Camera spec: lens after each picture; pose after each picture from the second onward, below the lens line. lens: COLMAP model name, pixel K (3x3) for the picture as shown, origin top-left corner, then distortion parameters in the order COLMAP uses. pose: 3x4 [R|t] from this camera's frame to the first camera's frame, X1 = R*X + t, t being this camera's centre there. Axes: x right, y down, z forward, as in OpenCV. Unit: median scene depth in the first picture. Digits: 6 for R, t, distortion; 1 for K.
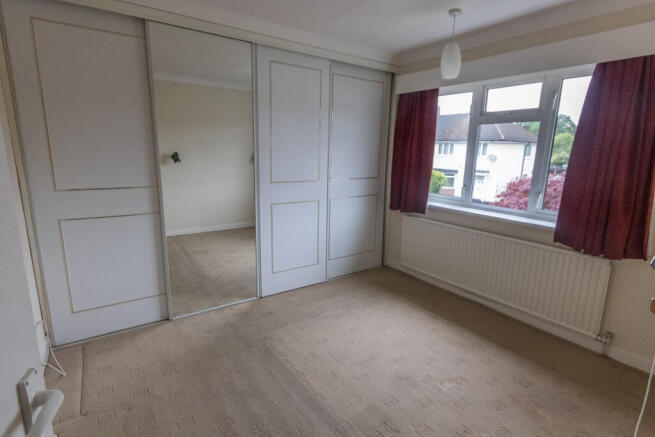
lens RADIAL K [[327.1, 0, 327.5], [0, 327.1, 218.5], [0, 0, 1]] dist [-0.000122, -0.000026]
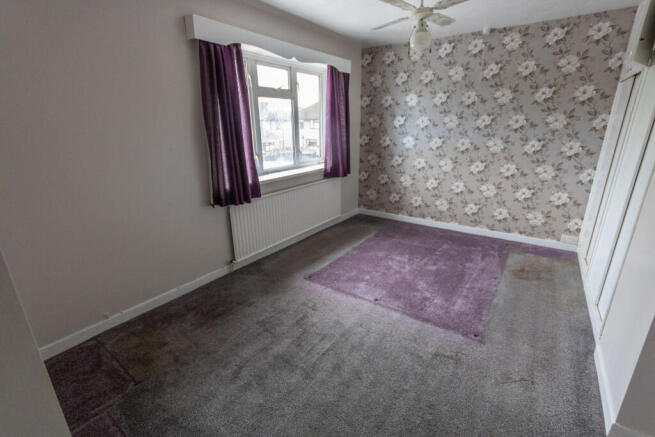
lens RADIAL K [[302.1, 0, 327.5], [0, 302.1, 218.5], [0, 0, 1]] dist [0.000042, -0.000010]
pose [[-0.324830, -0.305979, 0.894909, -0.647035], [0.179595, 0.909048, 0.376002, -0.266764], [-0.928564, 0.282858, -0.240333, 1.184133]]
